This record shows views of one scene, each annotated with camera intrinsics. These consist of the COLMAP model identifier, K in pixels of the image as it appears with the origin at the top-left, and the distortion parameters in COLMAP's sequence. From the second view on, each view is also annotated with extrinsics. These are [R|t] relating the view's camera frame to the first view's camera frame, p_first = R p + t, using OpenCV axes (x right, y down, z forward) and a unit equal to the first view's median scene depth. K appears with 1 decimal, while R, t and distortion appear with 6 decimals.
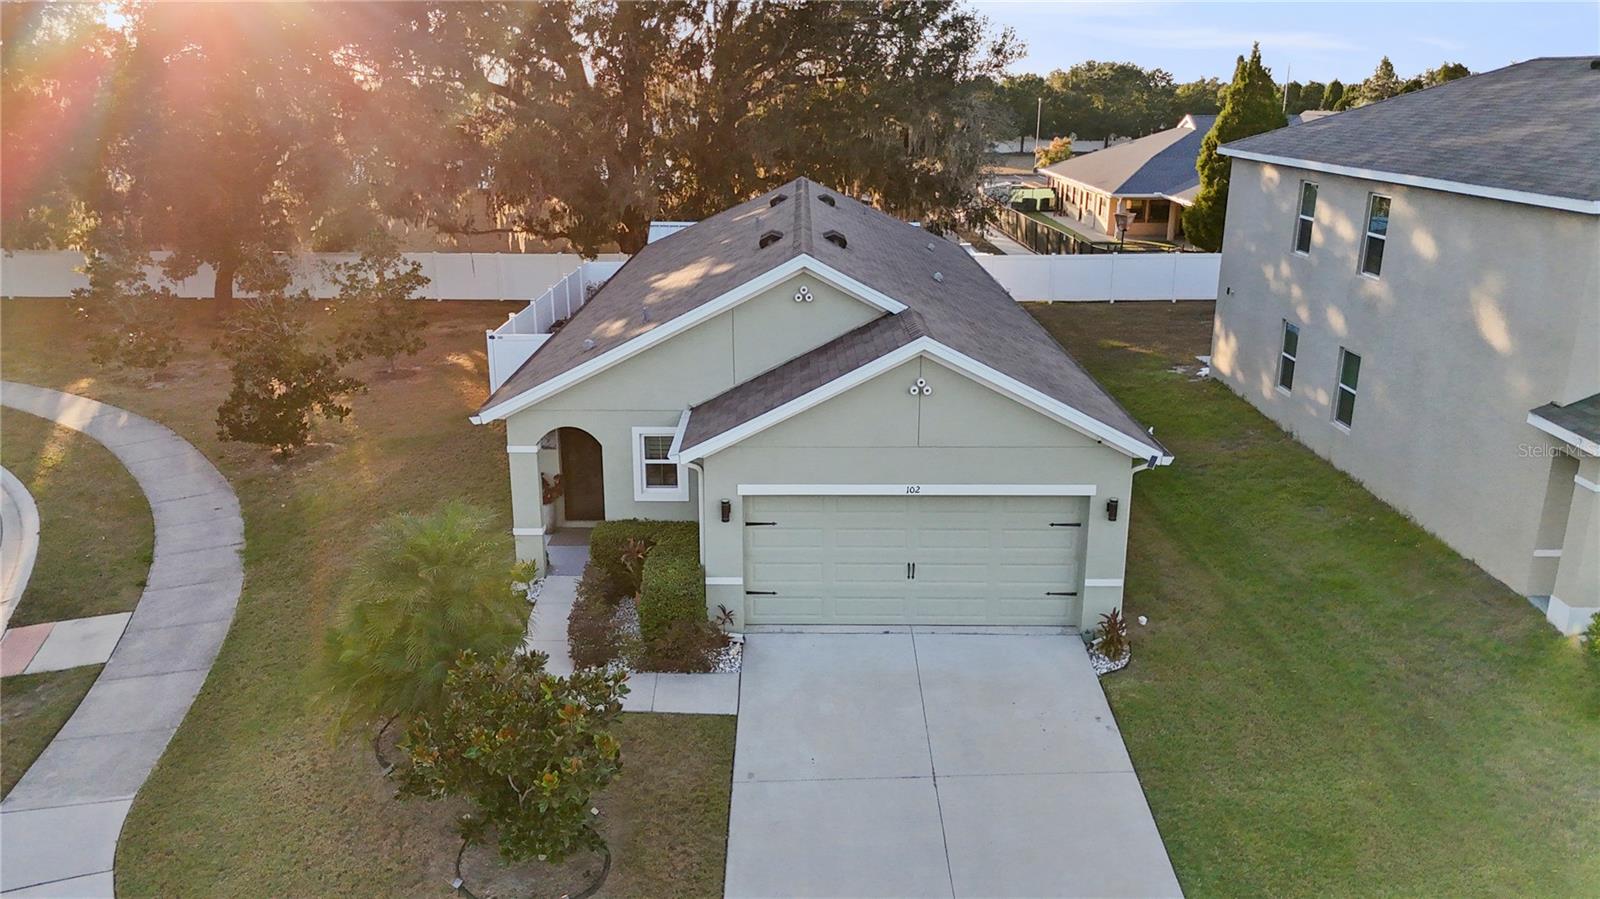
lens RADIAL K [[1178.5, 0, 803.7], [0, 1178.5, 437.4], [0, 0, 1]] dist [0.054575, -0.027942]
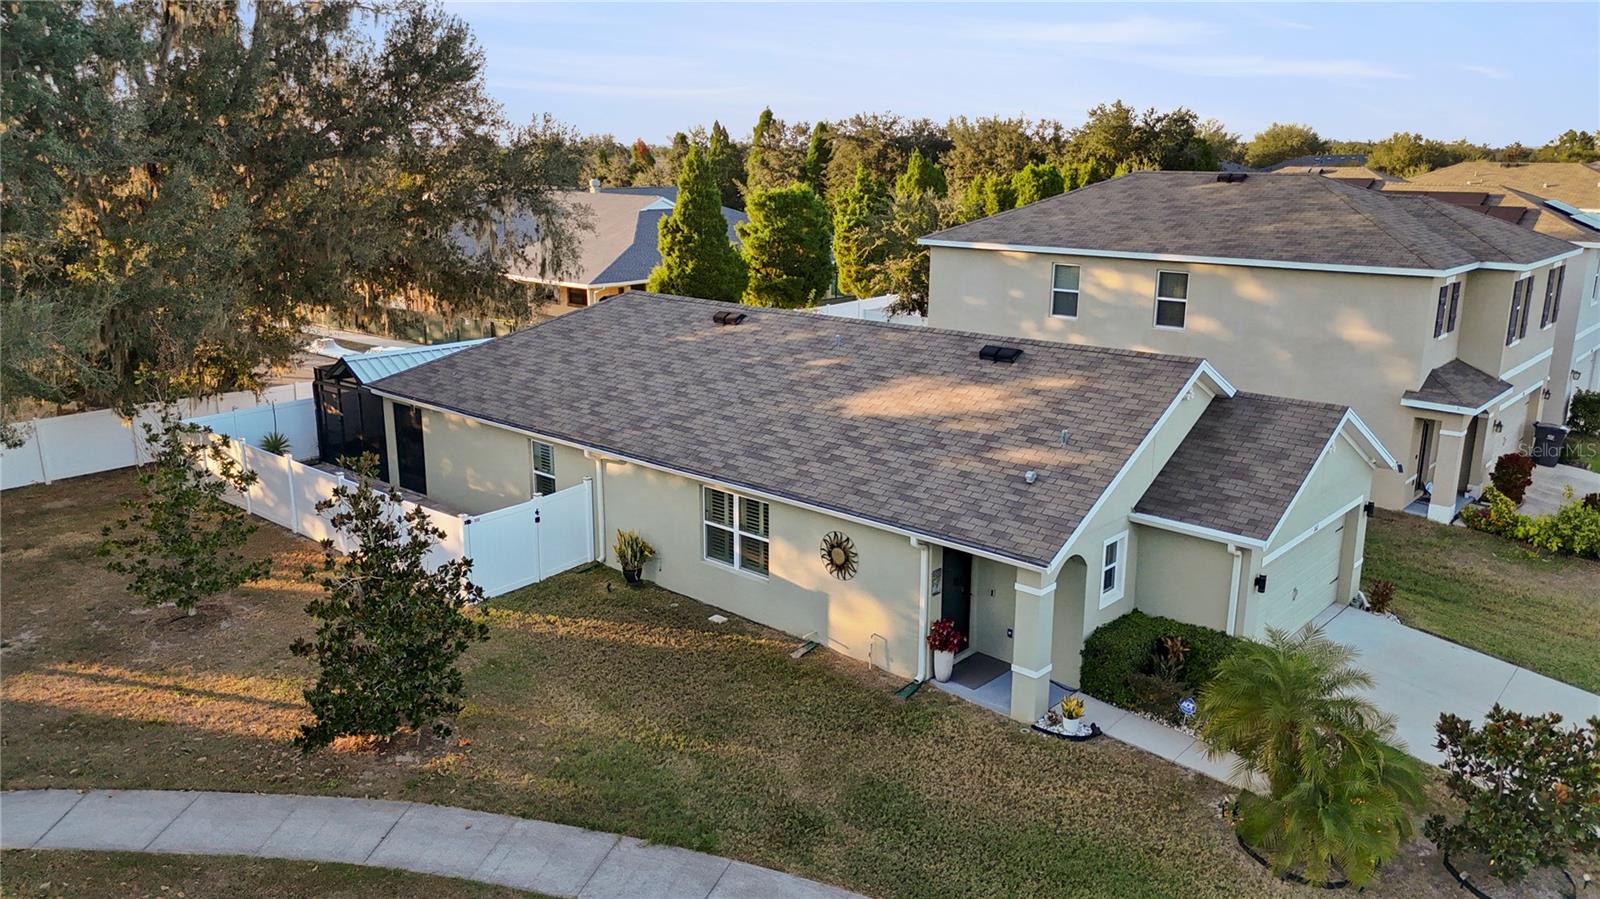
lens RADIAL K [[1178.5, 0, 794.4], [0, 1178.5, 444.4], [0, 0, 1]] dist [0.054575, -0.027942]
pose [[0.672741, -0.181905, 0.717168, -1.153055], [0.211506, 0.976138, 0.049187, -0.218748], [-0.709002, 0.118595, 0.695163, 0.474984]]
